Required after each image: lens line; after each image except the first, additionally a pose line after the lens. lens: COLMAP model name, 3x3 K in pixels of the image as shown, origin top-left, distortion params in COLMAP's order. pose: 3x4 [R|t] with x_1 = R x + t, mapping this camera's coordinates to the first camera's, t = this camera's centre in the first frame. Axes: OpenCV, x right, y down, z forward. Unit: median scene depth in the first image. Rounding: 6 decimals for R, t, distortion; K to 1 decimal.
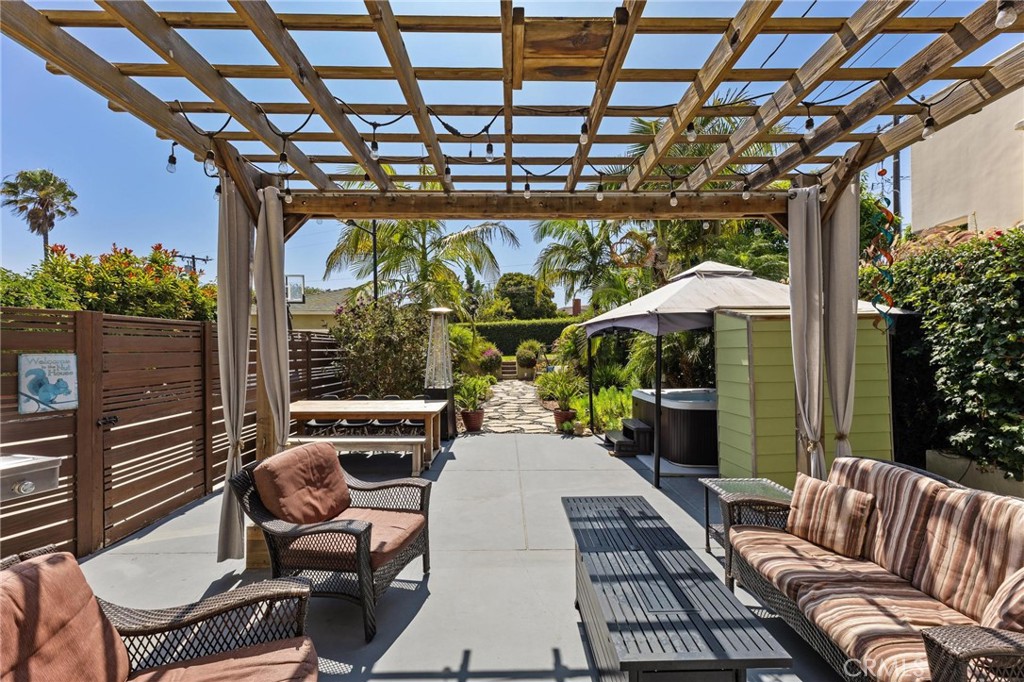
lens RADIAL K [[409.0, 0, 514.5], [0, 409.0, 343.2], [0, 0, 1]] dist [0.000935, 0.000258]
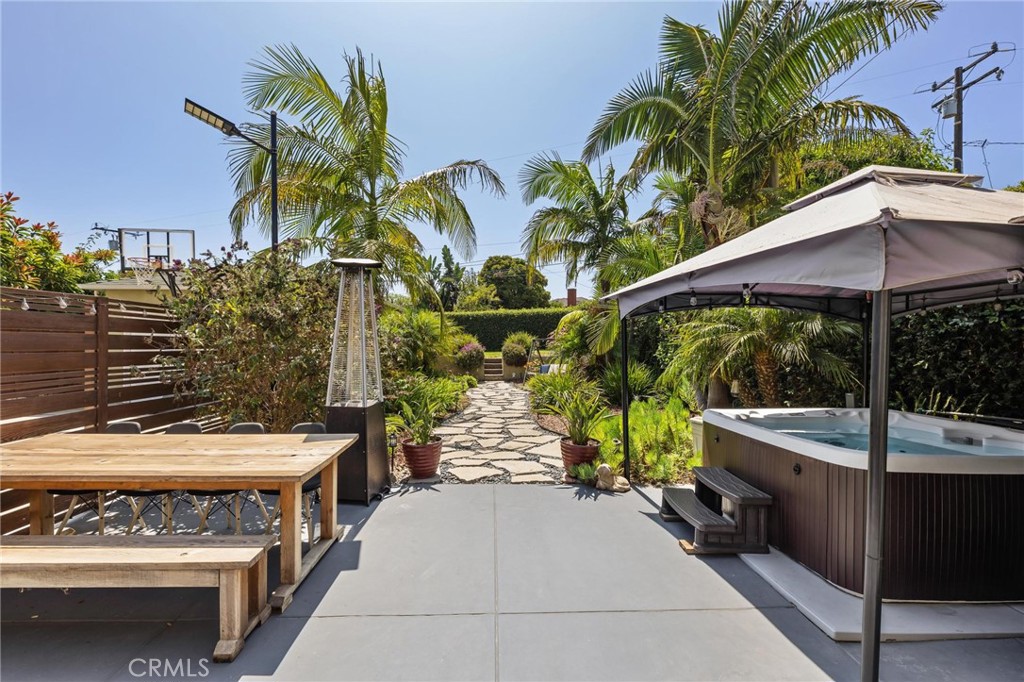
lens RADIAL K [[438.2, 0, 512.0], [0, 438.2, 341.0], [0, 0, 1]] dist [0.000476, -0.000045]
pose [[0.999699, 0.009733, 0.022539, 0.004917], [-0.009839, 0.999941, 0.004574, 0.008028], [-0.022494, -0.004795, 0.999735, 0.176316]]
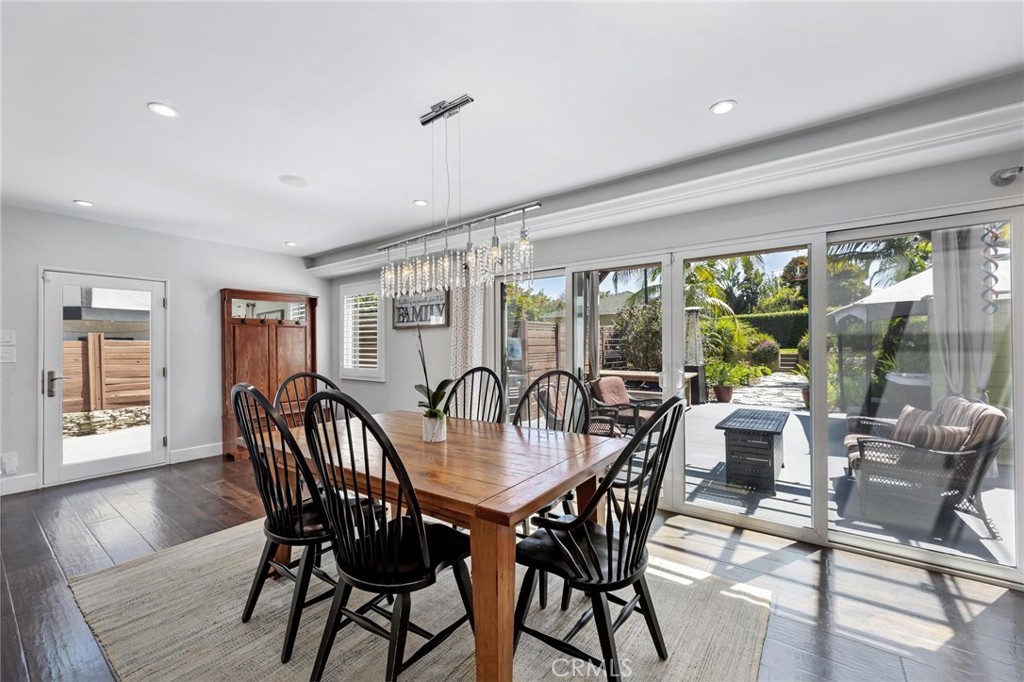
lens RADIAL K [[409.0, 0, 514.5], [0, 409.0, 343.2], [0, 0, 1]] dist [0.000935, 0.000258]
pose [[0.795547, -0.004536, -0.605875, 0.073252], [0.011484, 0.999905, 0.007593, 0.007758], [0.605783, -0.012999, 0.795524, -0.187747]]
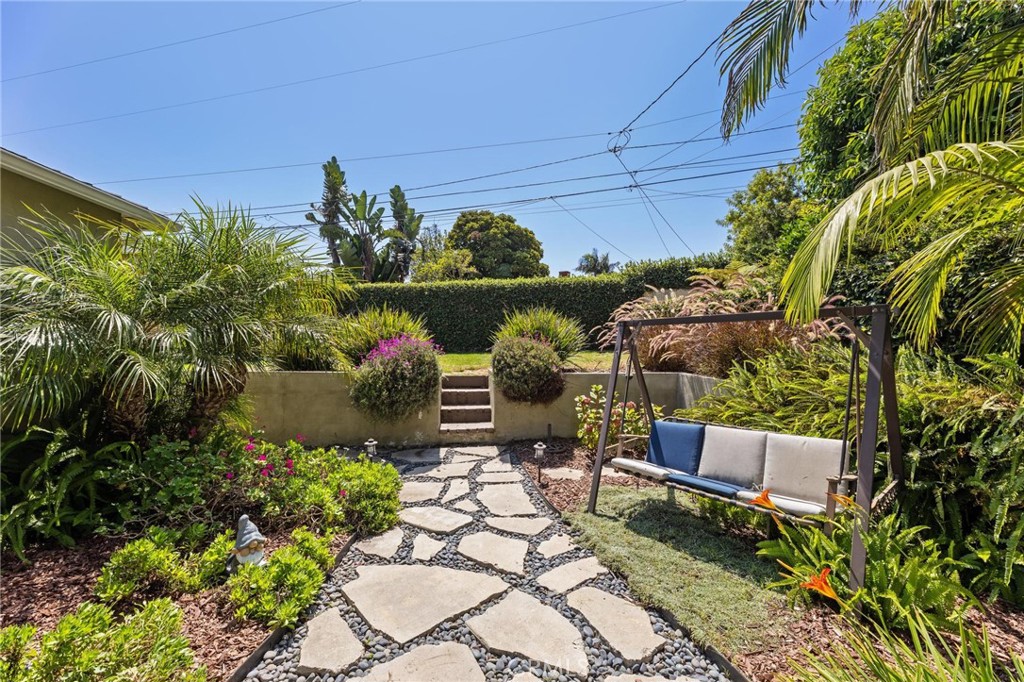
lens RADIAL K [[409.0, 0, 514.5], [0, 409.0, 343.2], [0, 0, 1]] dist [0.000935, 0.000258]
pose [[0.995232, 0.015641, 0.096269, -0.009897], [-0.017741, 0.999622, 0.020992, 0.017112], [-0.095905, -0.022599, 0.995134, 0.932419]]
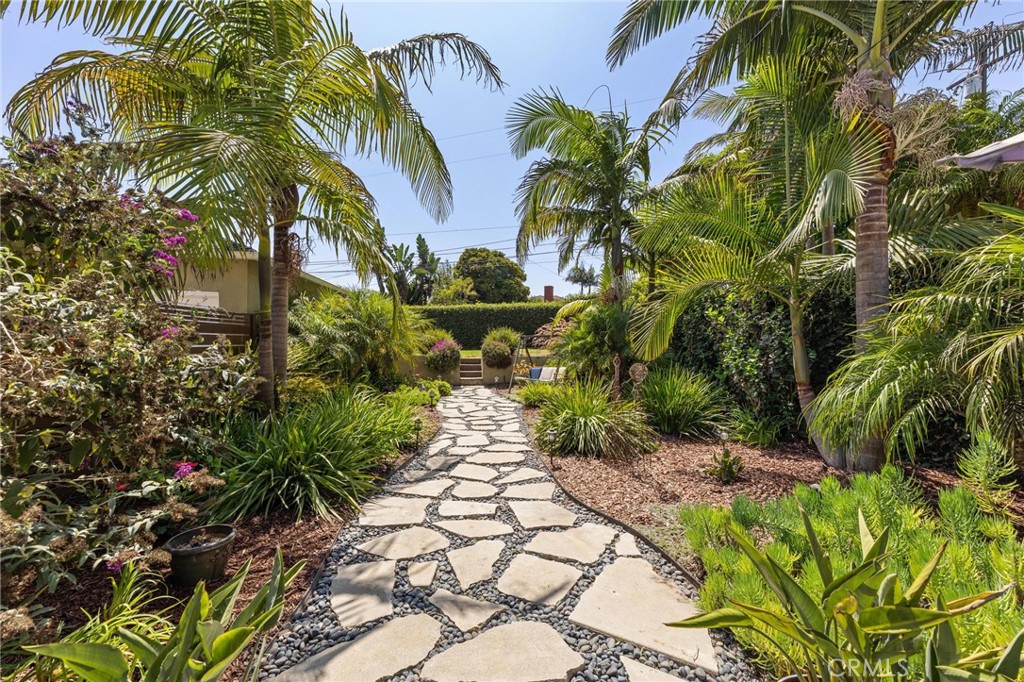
lens RADIAL K [[409.0, 0, 514.5], [0, 409.0, 343.2], [0, 0, 1]] dist [0.000935, 0.000258]
pose [[0.995529, 0.014606, 0.093324, -0.006858], [-0.016067, 0.999760, 0.014922, 0.010827], [-0.093084, -0.016355, 0.995524, 0.413593]]
